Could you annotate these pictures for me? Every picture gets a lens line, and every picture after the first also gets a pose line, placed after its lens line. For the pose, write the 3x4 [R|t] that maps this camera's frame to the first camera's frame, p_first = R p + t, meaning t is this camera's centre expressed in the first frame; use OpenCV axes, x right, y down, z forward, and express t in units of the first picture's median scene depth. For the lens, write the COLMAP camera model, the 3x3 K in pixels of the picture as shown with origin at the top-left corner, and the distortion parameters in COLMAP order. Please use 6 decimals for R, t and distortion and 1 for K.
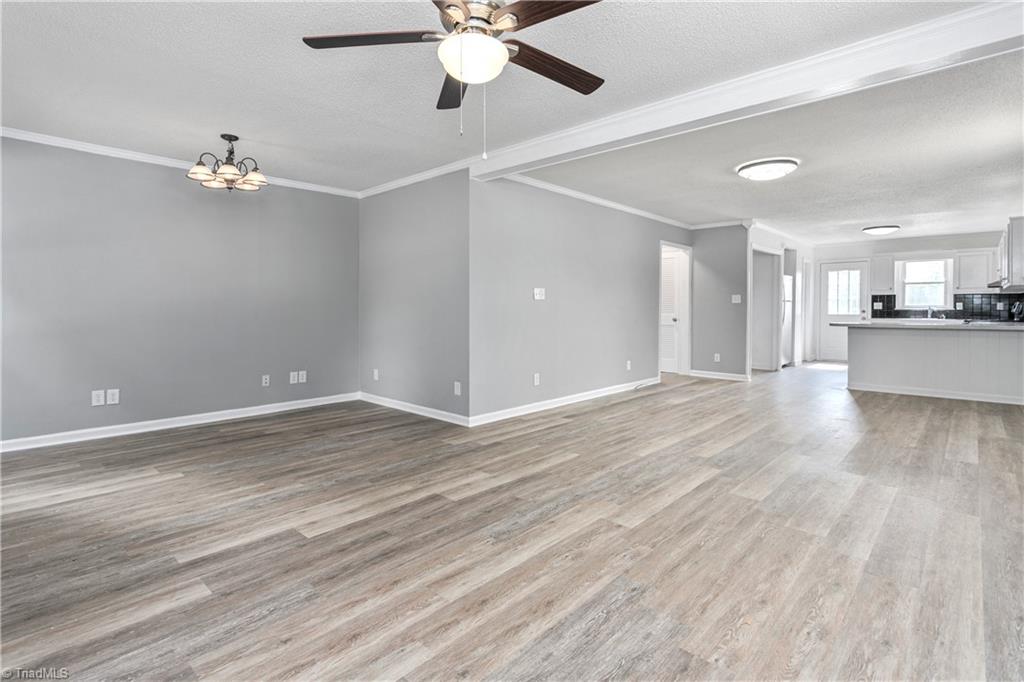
lens RADIAL K [[494.7, 0, 505.3], [0, 494.7, 312.4], [0, 0, 1]] dist [-0.007137, 0.001987]
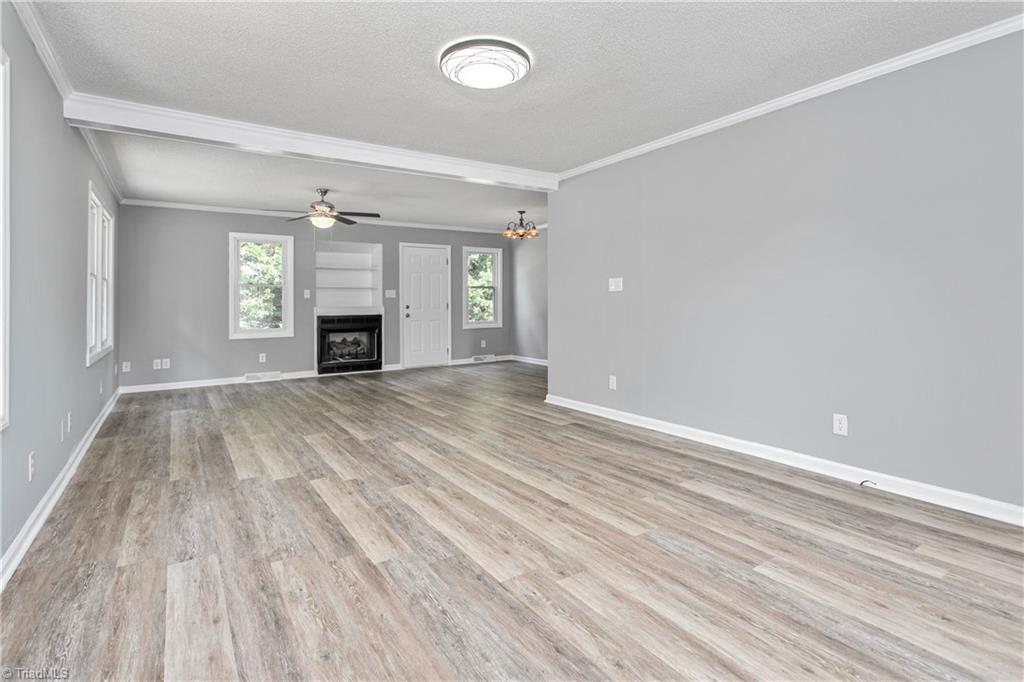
lens RADIAL K [[494.7, 0, 508.8], [0, 494.7, 309.1], [0, 0, 1]] dist [-0.007137, 0.001987]
pose [[-0.218261, 0.014118, -0.975788, 2.070991], [-0.001339, 0.999890, 0.014766, -0.016259], [0.975890, 0.004529, -0.218218, 2.201820]]
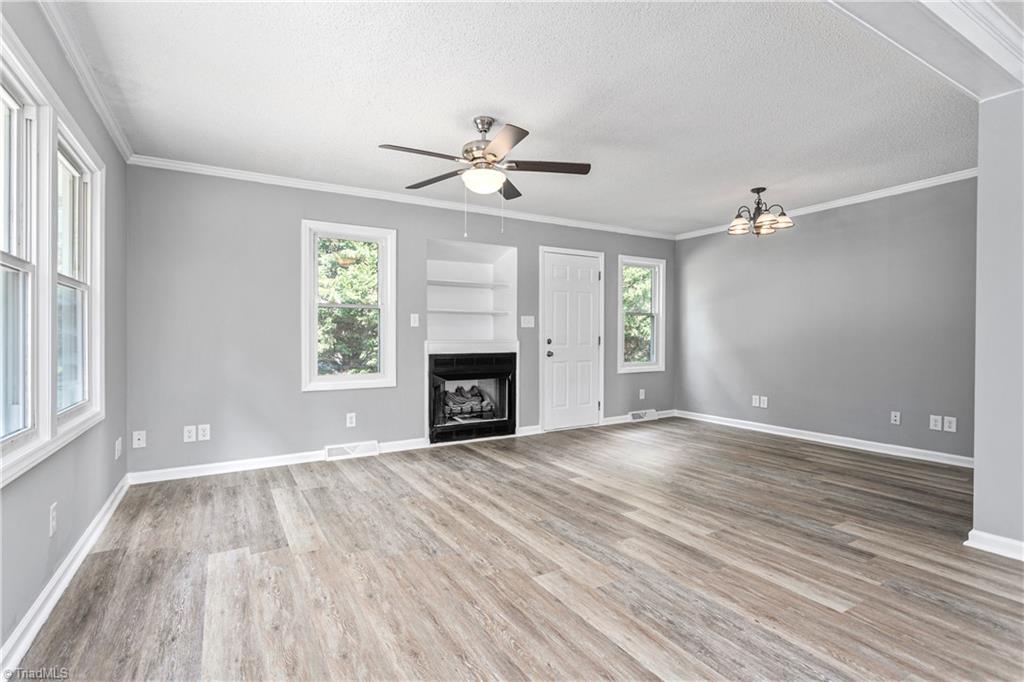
lens RADIAL K [[494.7, 0, 508.9], [0, 494.7, 332.1], [0, 0, 1]] dist [-0.007137, 0.001987]
pose [[-0.281114, -0.007267, -0.959647, 1.159612], [-0.007515, 0.999957, -0.005371, -0.007644], [0.959645, 0.005702, -0.281156, 1.233968]]
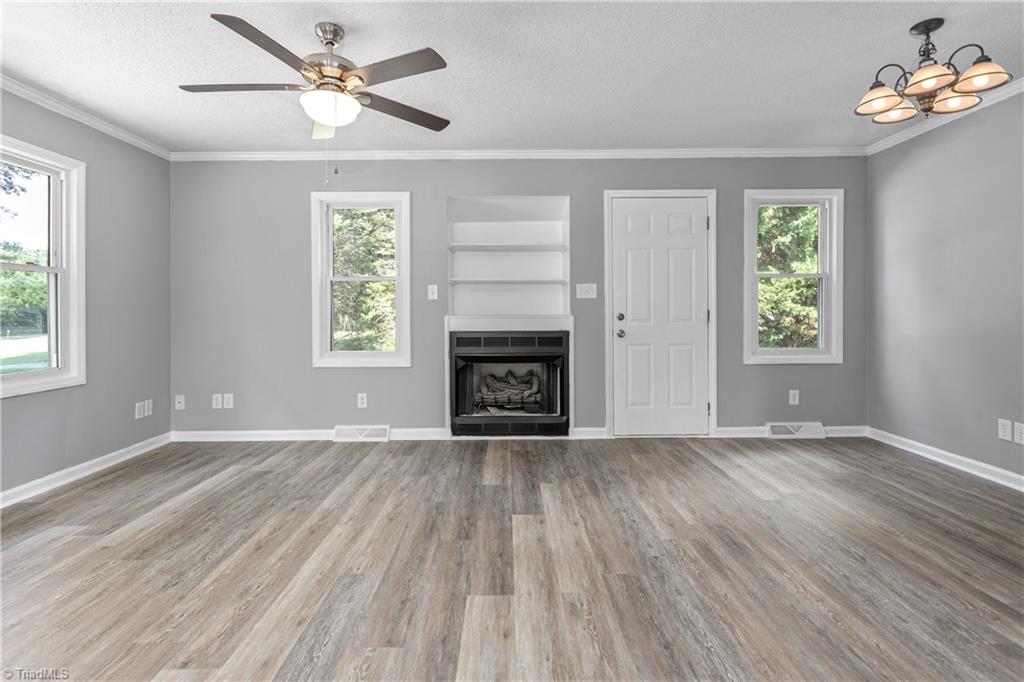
lens RADIAL K [[494.7, 0, 502.4], [0, 494.7, 312.2], [0, 0, 1]] dist [-0.007137, 0.001987]
pose [[-0.728681, 0.002452, -0.684849, 0.369080], [-0.001640, 0.999984, 0.005325, -0.004101], [0.684851, 0.005003, -0.728666, 1.750931]]
